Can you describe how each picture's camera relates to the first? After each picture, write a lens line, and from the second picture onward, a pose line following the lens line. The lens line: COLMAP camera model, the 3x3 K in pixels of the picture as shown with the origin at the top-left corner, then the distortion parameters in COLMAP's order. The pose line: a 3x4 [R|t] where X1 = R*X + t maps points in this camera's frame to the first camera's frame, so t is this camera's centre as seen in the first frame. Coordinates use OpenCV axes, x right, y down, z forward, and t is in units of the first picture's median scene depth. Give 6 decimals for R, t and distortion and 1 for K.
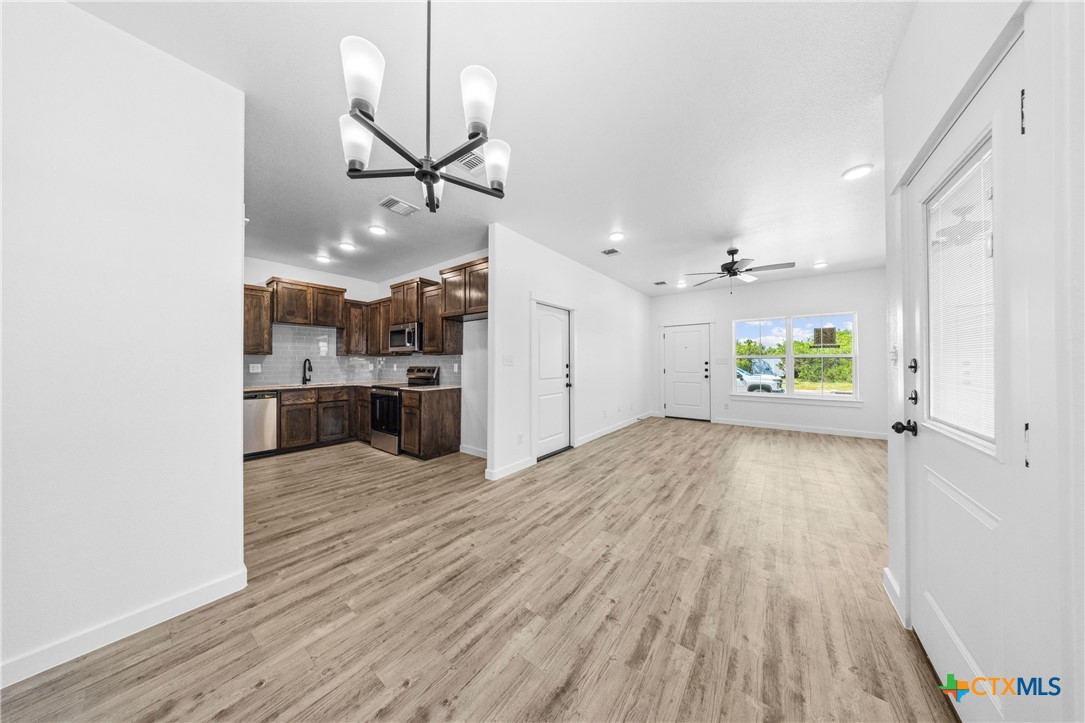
lens RADIAL K [[321.1, 0, 539.1], [0, 321.1, 359.2], [0, 0, 1]] dist [0.000472, 0.000005]
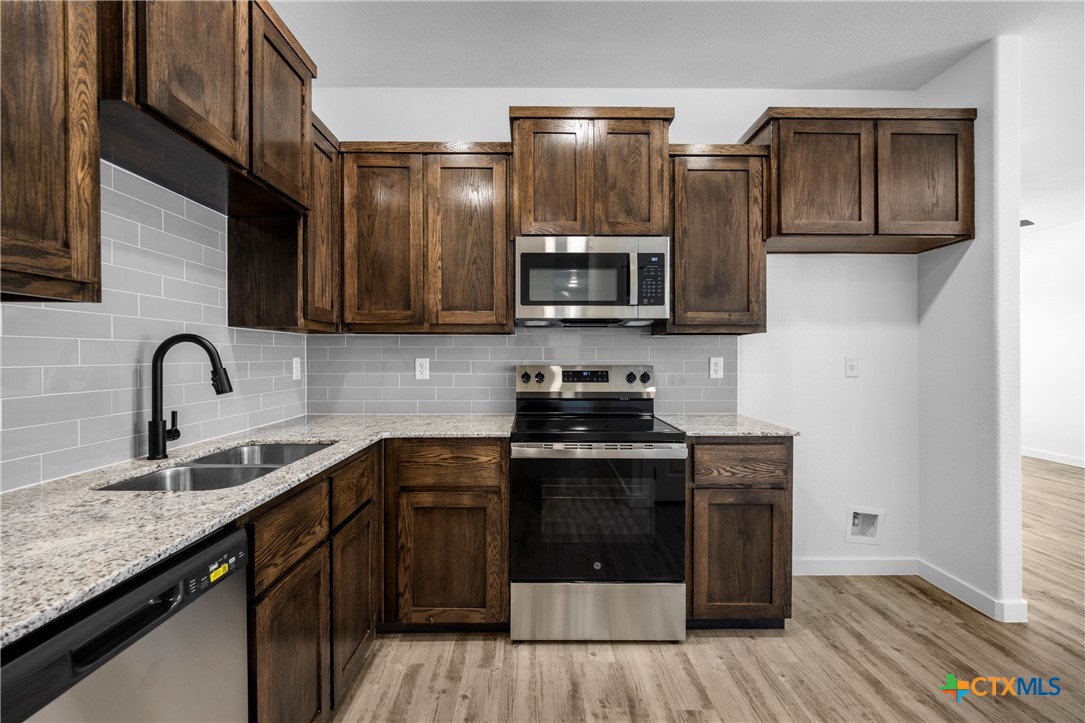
lens RADIAL K [[474.1, 0, 539.7], [0, 474.1, 359.4], [0, 0, 1]] dist [-0.003128, -0.000234]
pose [[0.788321, -0.001055, 0.615263, -0.849566], [-0.008278, 0.999890, 0.012321, 0.011591], [-0.615208, -0.014806, 0.788225, 0.717782]]
